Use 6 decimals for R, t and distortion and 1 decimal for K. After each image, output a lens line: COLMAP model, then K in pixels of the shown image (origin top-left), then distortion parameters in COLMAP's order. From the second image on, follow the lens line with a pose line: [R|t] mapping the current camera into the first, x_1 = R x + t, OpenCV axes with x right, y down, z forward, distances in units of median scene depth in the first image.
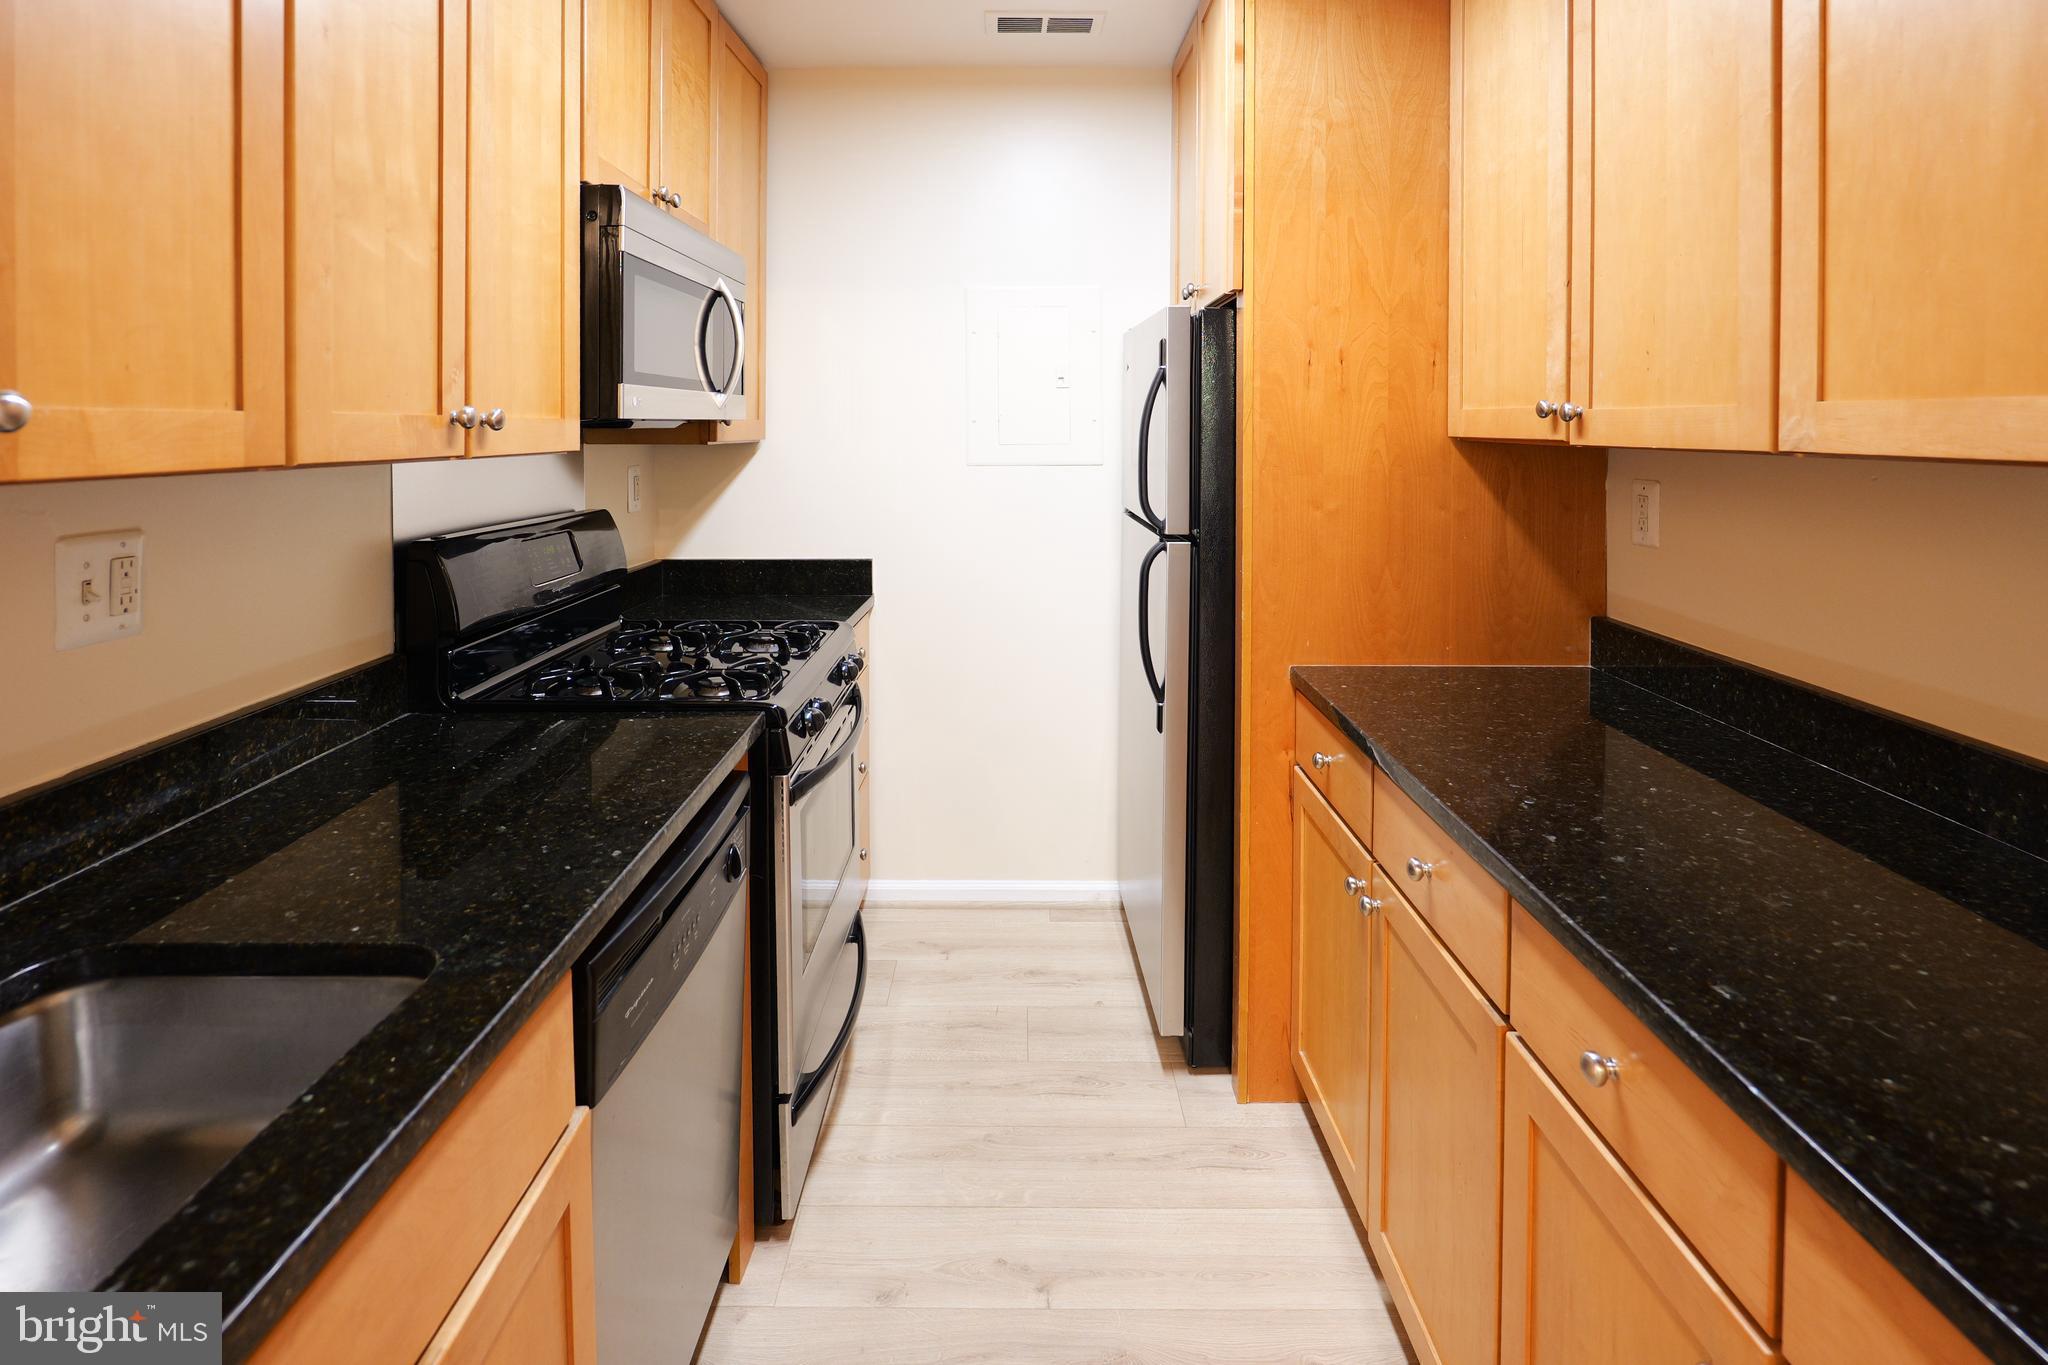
lens RADIAL K [[1047.0, 0, 1027.0], [0, 1047.0, 434.0], [0, 0, 1]] dist [0.002363, -0.000673]
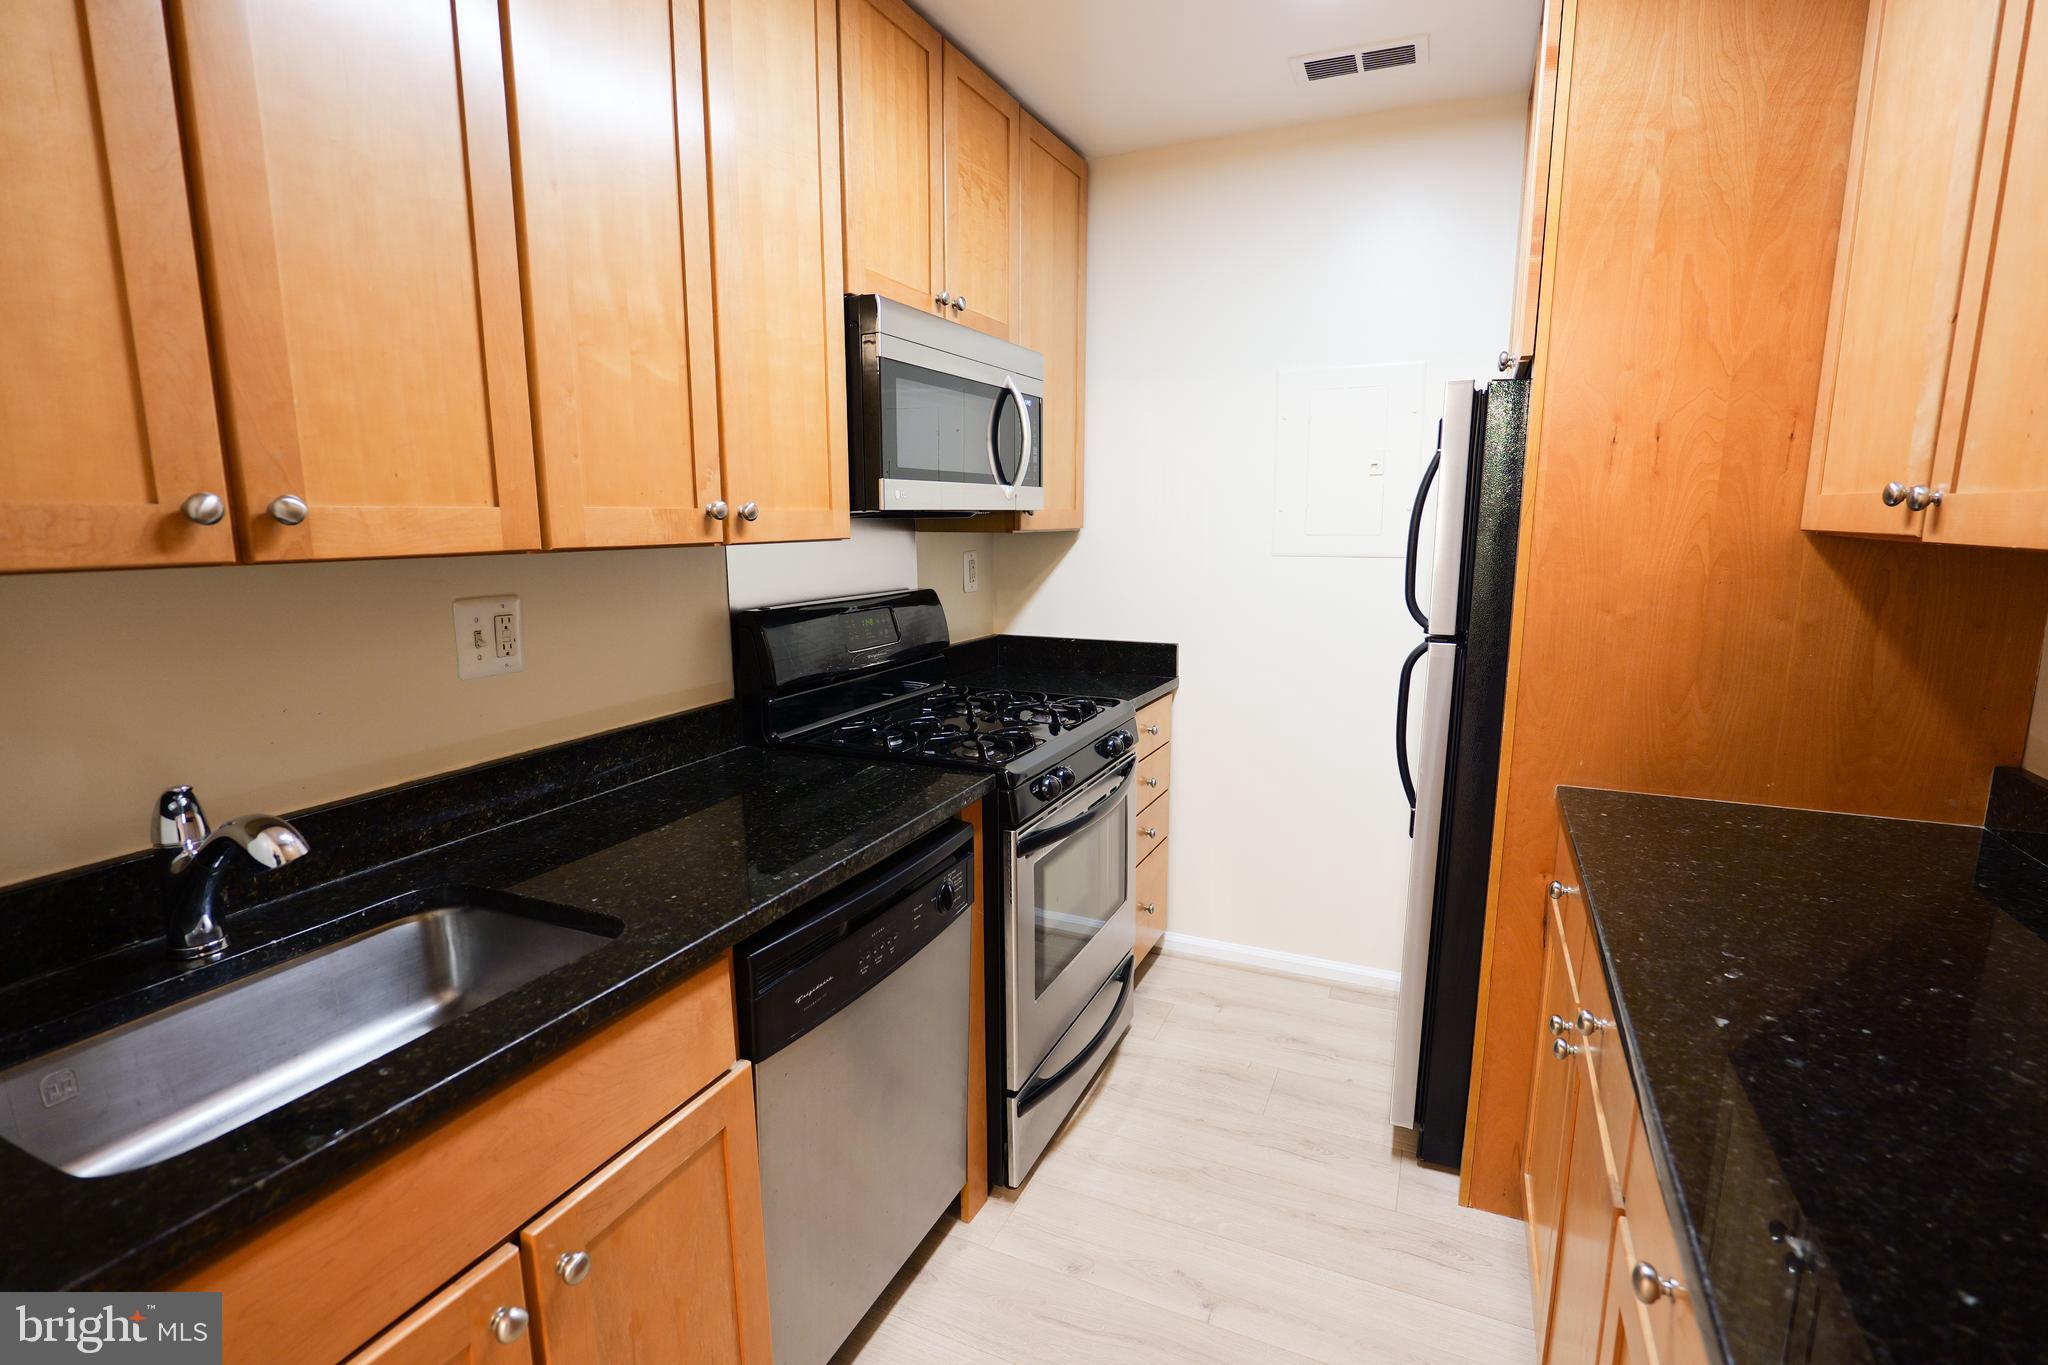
lens RADIAL K [[980.9, 0, 1052.3], [0, 980.9, 680.7], [0, 0, 1]] dist [-0.001460, 0.000168]
pose [[0.914326, 0.066950, -0.399406, 0.204514], [-0.001991, 0.986971, 0.160884, -0.003441], [0.404974, -0.146305, 0.902547, 0.082193]]
